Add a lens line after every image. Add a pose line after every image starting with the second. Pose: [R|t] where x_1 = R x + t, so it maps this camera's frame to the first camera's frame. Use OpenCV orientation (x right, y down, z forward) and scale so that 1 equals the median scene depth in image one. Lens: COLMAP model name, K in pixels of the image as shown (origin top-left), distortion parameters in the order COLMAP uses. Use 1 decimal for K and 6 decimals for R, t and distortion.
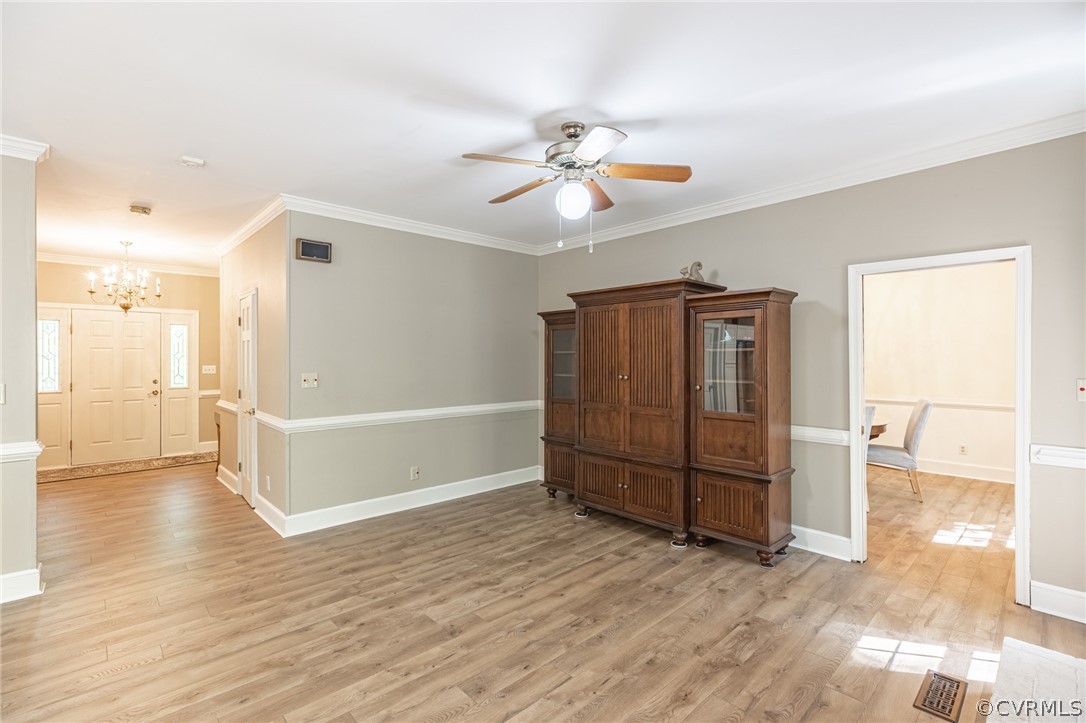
lens RADIAL K [[488.9, 0, 543.9], [0, 488.9, 359.5], [0, 0, 1]] dist [0.000053, 0.000060]
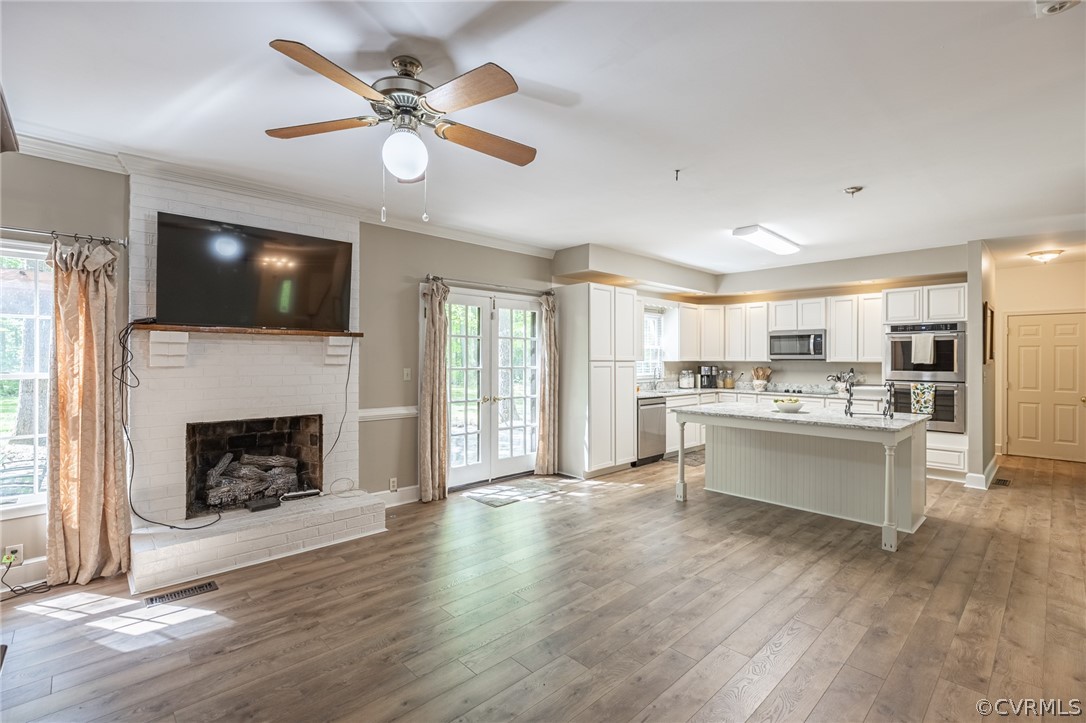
lens RADIAL K [[488.9, 0, 543.2], [0, 488.9, 357.8], [0, 0, 1]] dist [0.000053, 0.000060]
pose [[-0.999972, 0.002459, -0.007105, -0.119379], [0.002437, 0.999993, 0.002983, 0.001273], [0.007113, 0.002965, -0.999970, 1.330925]]
